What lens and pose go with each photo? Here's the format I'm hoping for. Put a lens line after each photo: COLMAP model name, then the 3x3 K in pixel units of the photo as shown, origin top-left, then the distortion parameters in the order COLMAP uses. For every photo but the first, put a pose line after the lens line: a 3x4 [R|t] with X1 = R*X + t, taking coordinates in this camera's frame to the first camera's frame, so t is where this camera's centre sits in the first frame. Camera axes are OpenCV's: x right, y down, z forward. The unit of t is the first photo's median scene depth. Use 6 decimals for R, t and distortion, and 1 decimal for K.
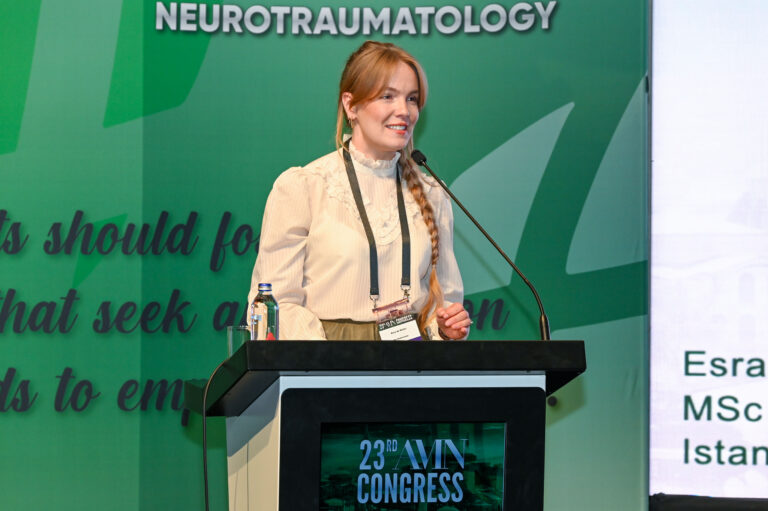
lens RADIAL K [[2796.2, 0, 384.2], [0, 2796.2, 269.0], [0, 0, 1]] dist [0.060855, -1.583026]
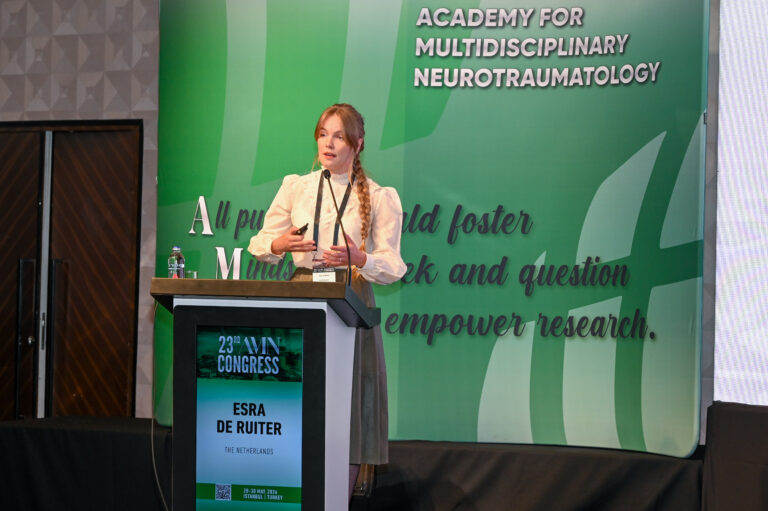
lens RADIAL K [[2611.5, 0, 384.0], [0, 2611.5, 255.5], [0, 0, 1]] dist [-0.030896, 1.416235]
pose [[0.879398, 0.014403, -0.475869, 0.588296], [-0.013757, 0.999894, 0.004842, 0.000806], [0.475888, 0.002288, 0.879503, -0.270192]]
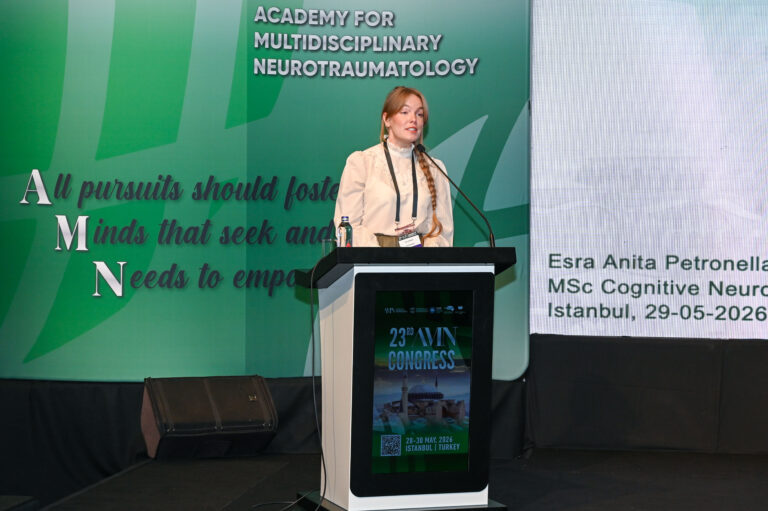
lens RADIAL K [[1714.9, 0, 355.6], [0, 1714.9, 255.4], [0, 0, 1]] dist [0.033132, 0.144466]
pose [[0.999726, -0.000708, 0.023402, -0.042562], [0.000054, 0.999609, 0.027954, -0.000565], [-0.023413, -0.027945, 0.999335, -0.096612]]
